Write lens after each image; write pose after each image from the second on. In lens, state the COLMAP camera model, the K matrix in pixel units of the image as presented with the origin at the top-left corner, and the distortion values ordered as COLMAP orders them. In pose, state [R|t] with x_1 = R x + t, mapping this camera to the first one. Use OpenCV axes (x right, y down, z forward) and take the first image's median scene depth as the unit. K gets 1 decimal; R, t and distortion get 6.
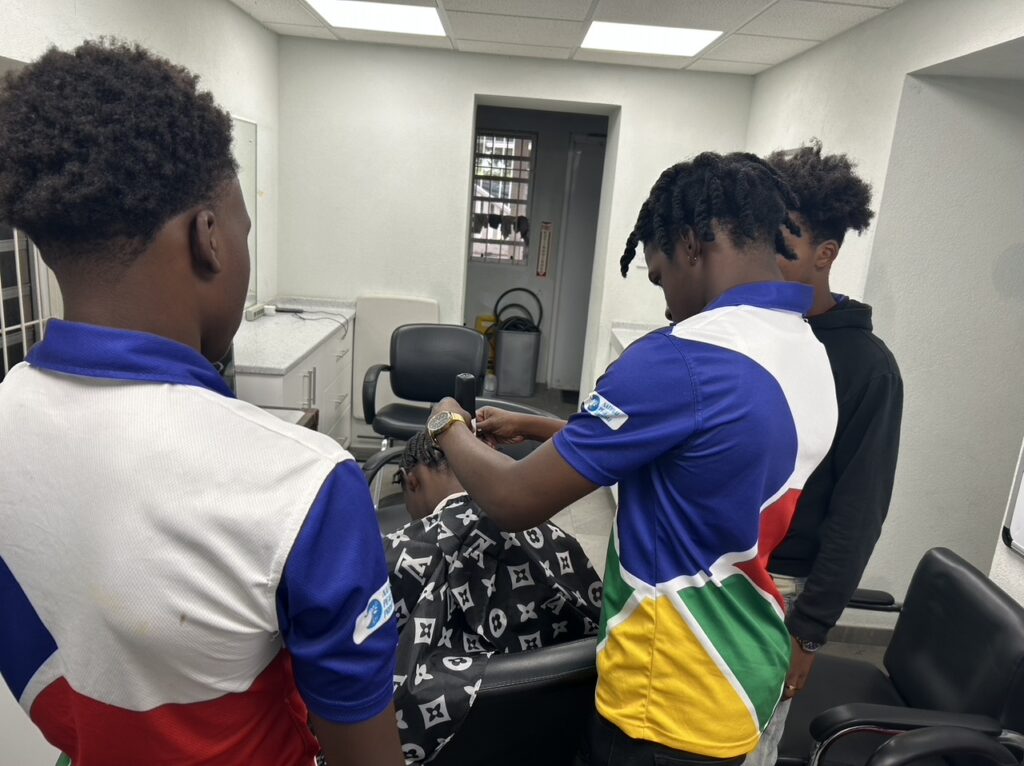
lens RADIAL K [[796.1, 0, 497.0], [0, 796.1, 383.9], [0, 0, 1]] dist [0.053991, -0.085561]
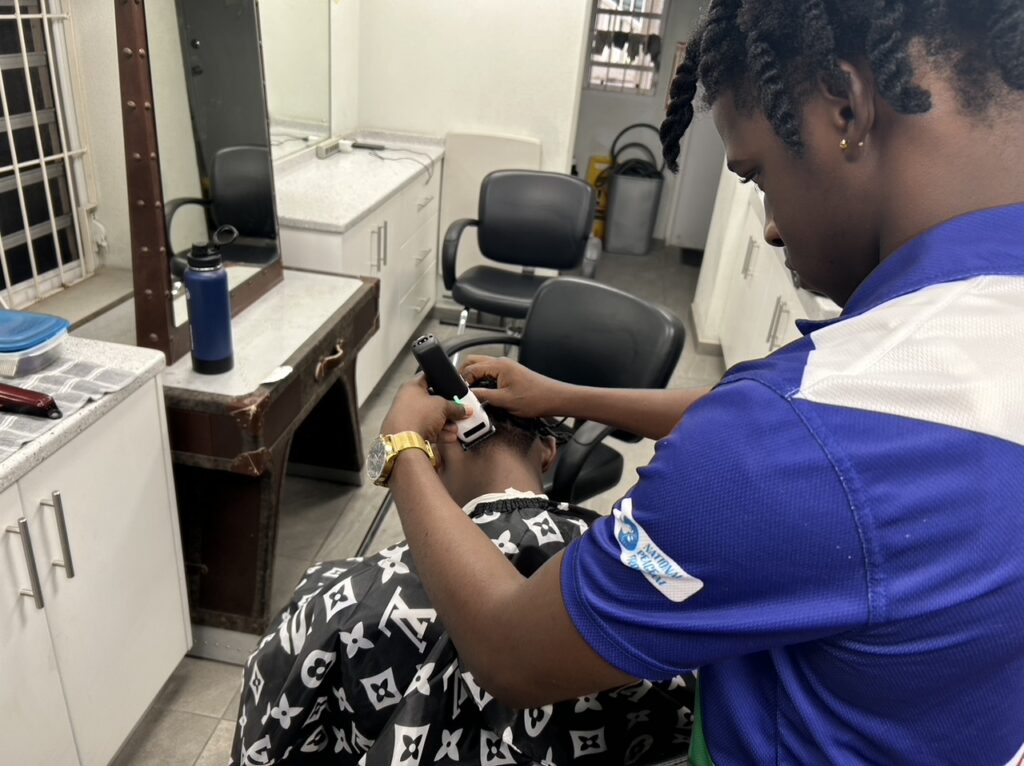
lens RADIAL K [[796.1, 0, 497.0], [0, 796.1, 383.9], [0, 0, 1]] dist [0.053991, -0.085561]
pose [[0.988540, 0.075237, -0.130872, 0.010145], [-0.047026, 0.977290, 0.206623, -0.027359], [0.143446, -0.198101, 0.969628, 0.135835]]
